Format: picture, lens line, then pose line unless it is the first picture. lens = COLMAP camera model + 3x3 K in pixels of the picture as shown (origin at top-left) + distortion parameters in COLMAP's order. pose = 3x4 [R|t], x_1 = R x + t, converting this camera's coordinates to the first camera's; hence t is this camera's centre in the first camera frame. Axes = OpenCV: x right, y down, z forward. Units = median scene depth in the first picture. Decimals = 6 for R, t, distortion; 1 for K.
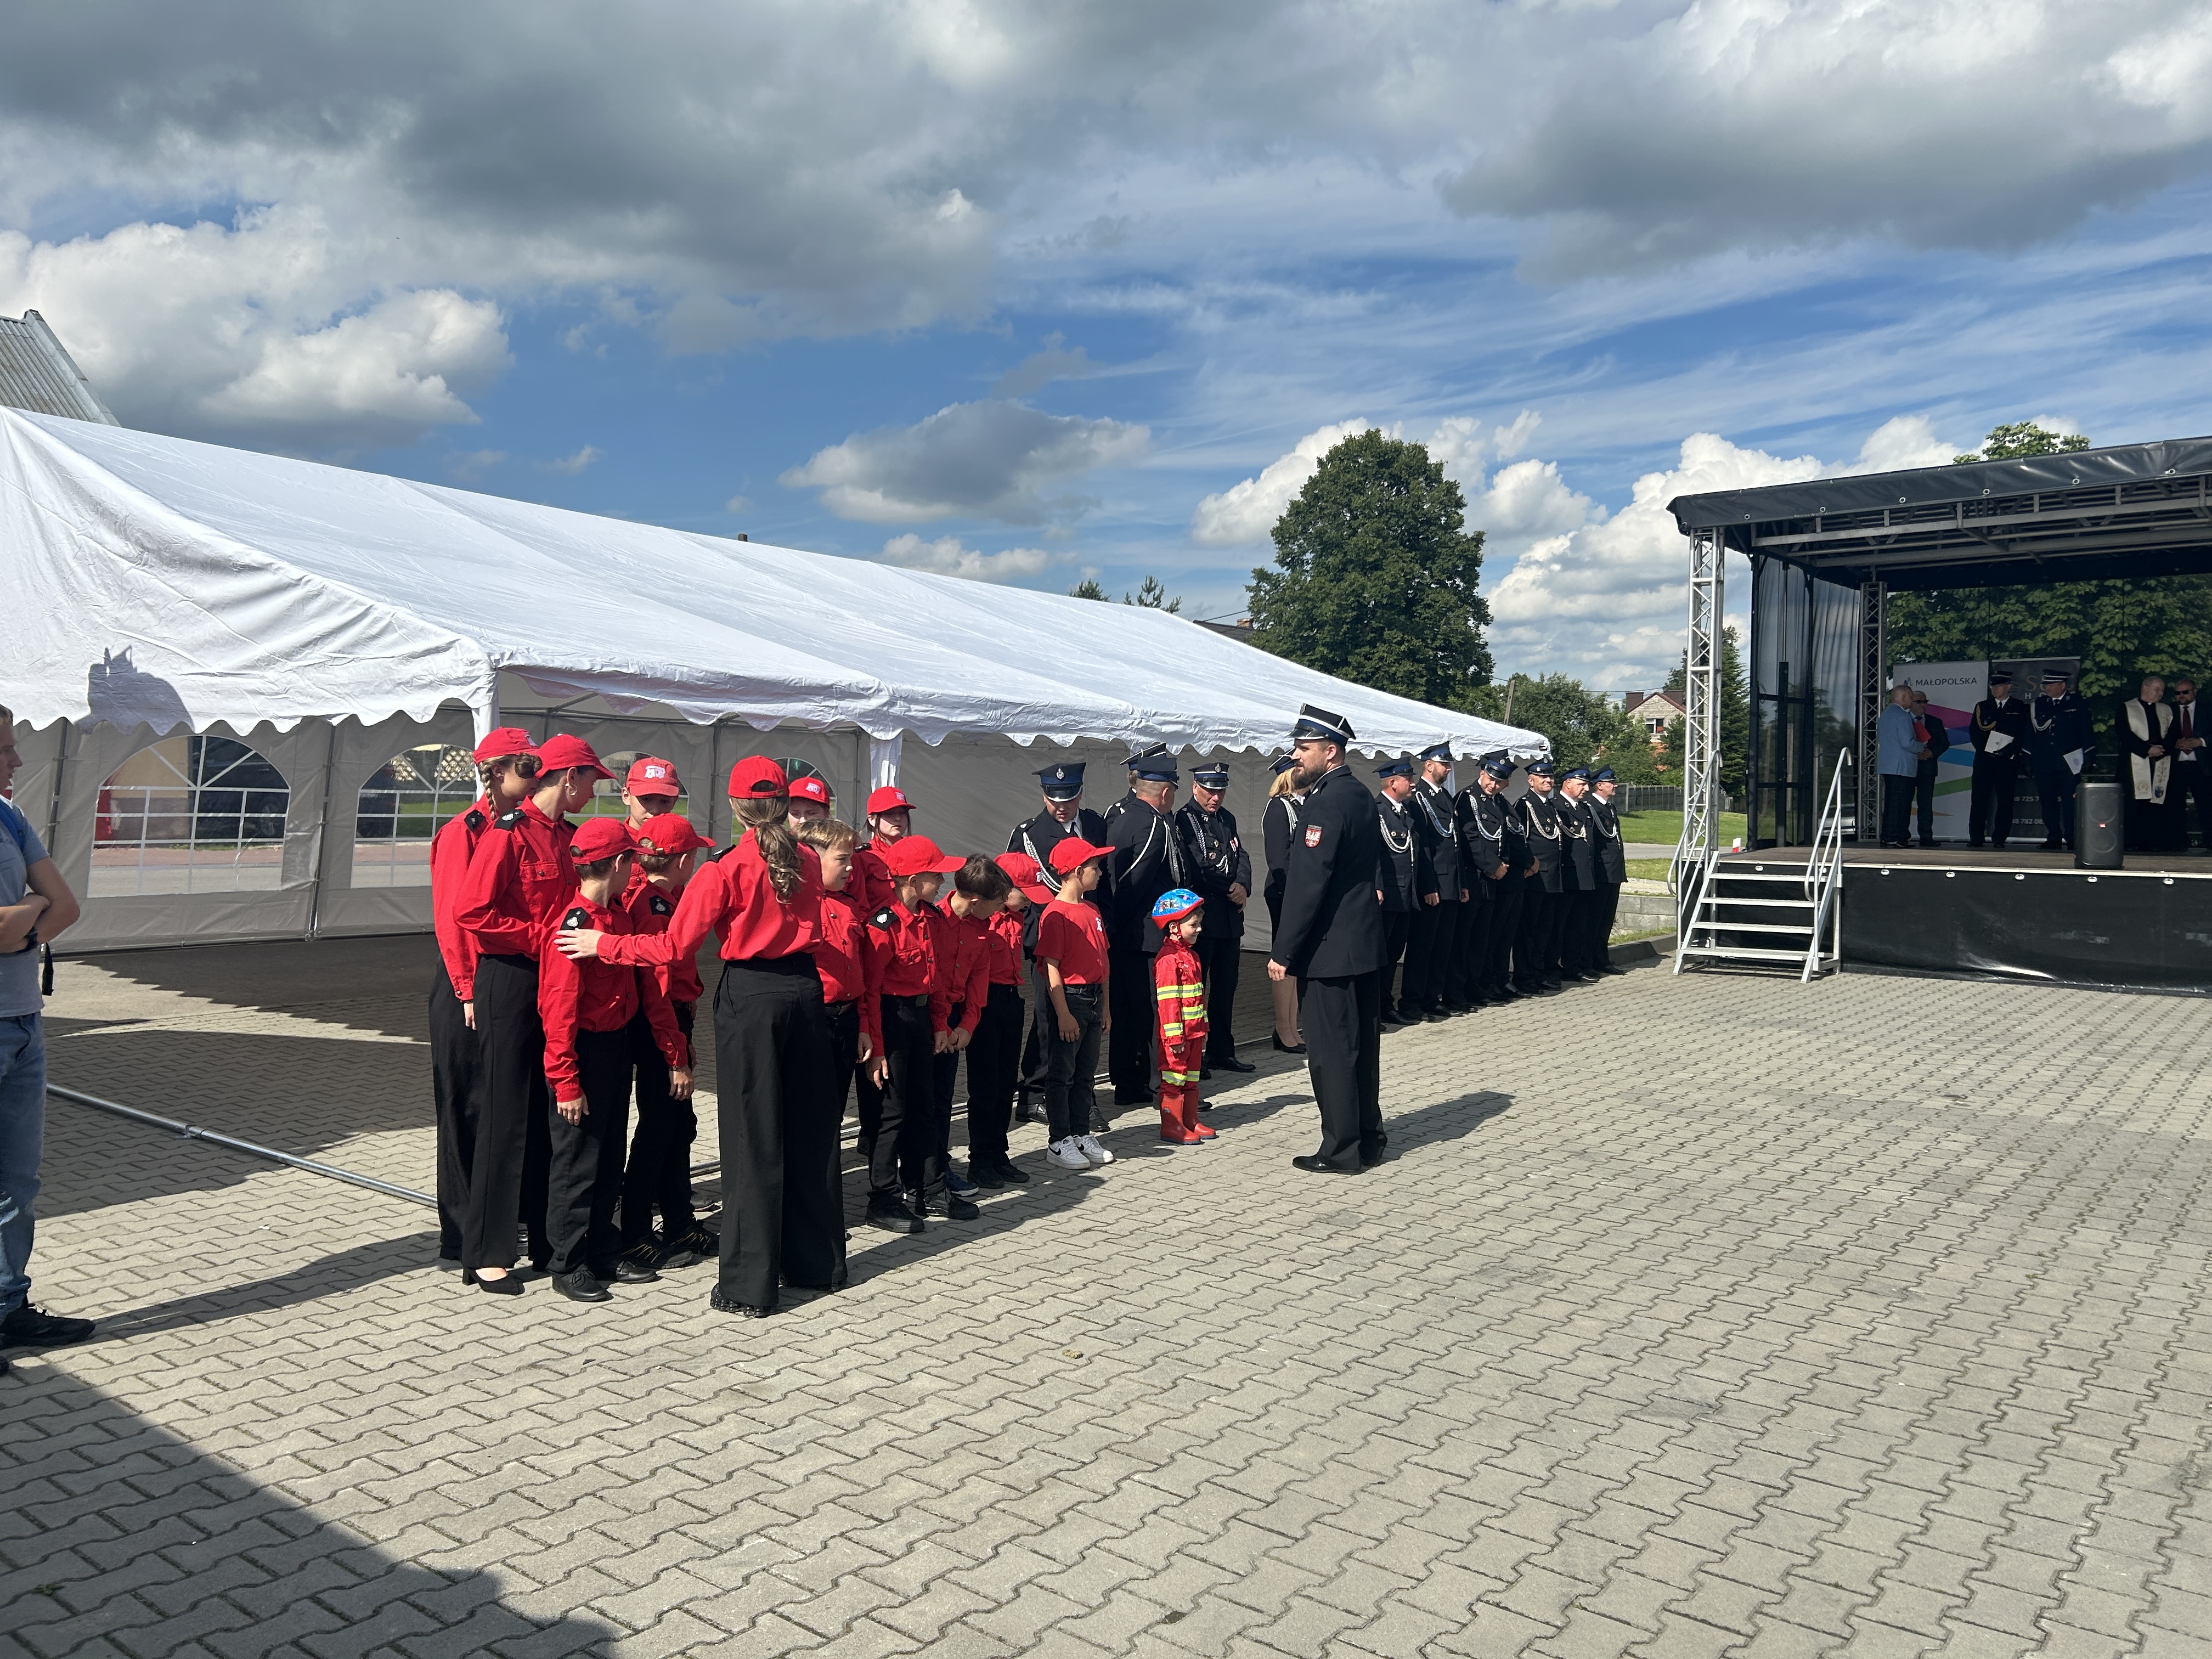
lens RADIAL K [[1660.5, 0, 1096.8], [0, 1660.5, 842.5], [0, 0, 1]] dist [0.046475, -0.048376]
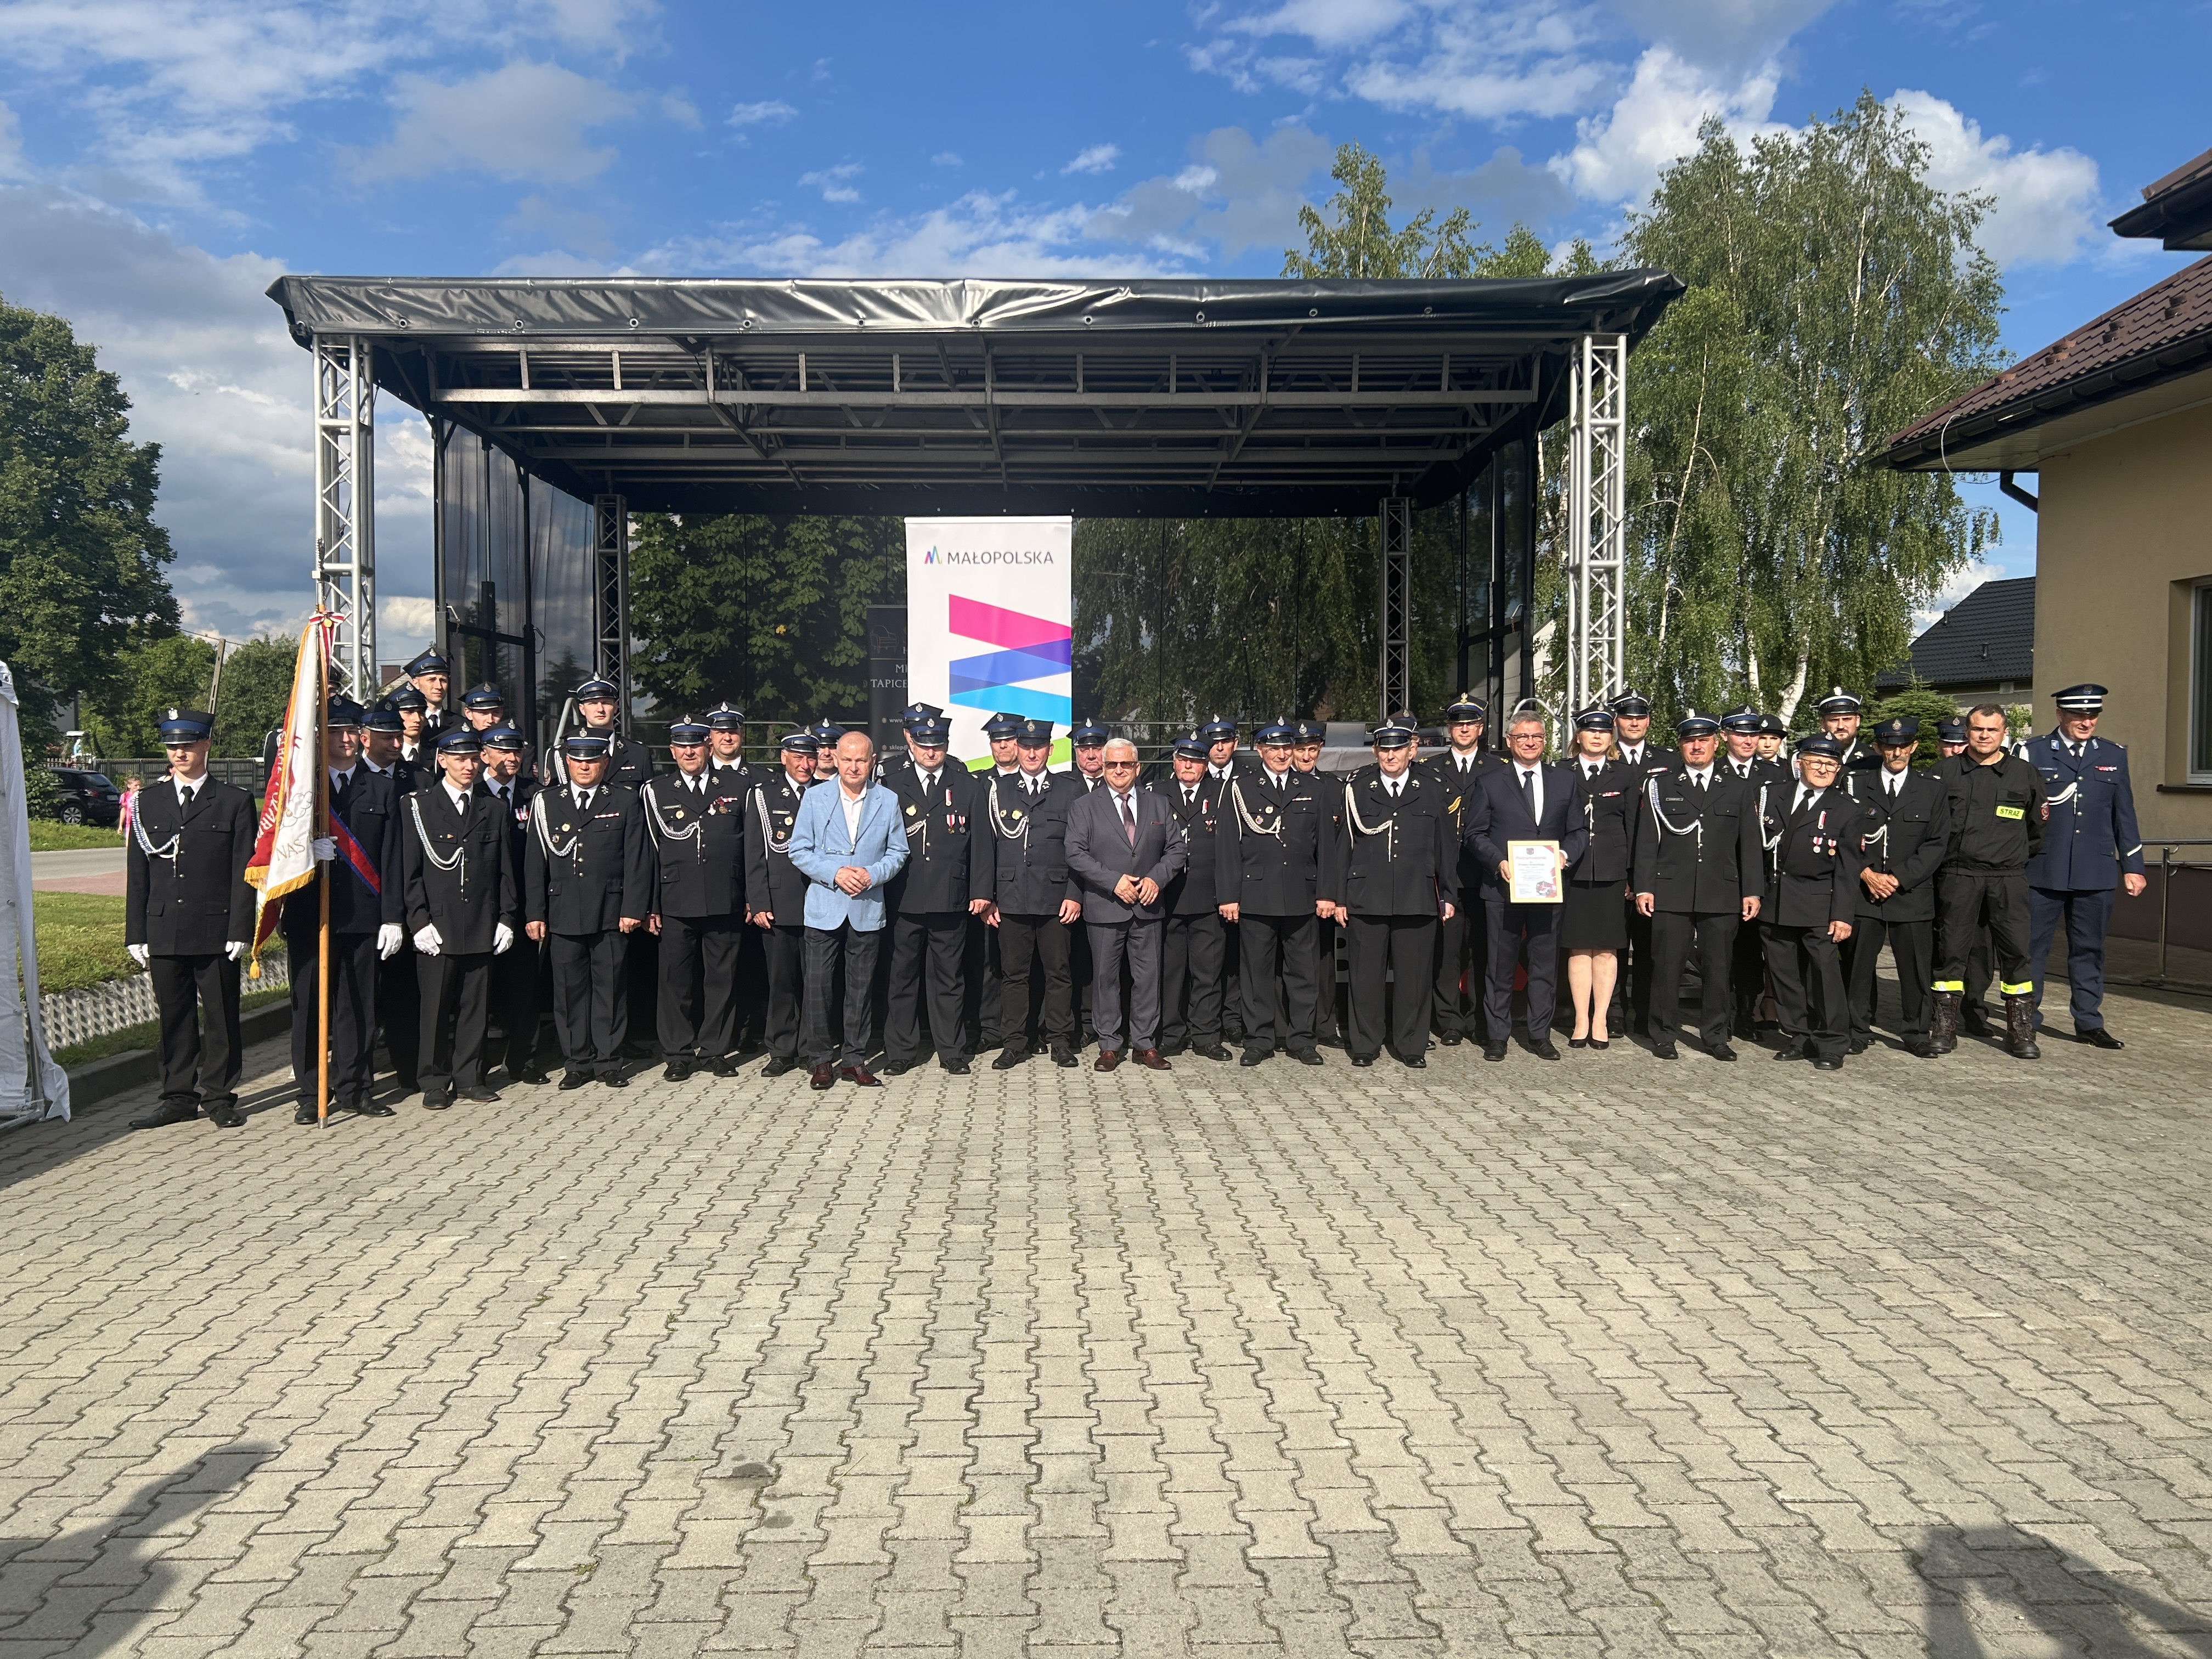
lens RADIAL K [[1660.5, 0, 1090.6], [0, 1660.5, 820.3], [0, 0, 1]] dist [0.046475, -0.048376]
pose [[0.764646, -0.024657, 0.643979, 0.174607], [0.025353, 0.999645, 0.008171, -0.008003], [-0.643952, 0.010079, 0.764999, 0.350896]]
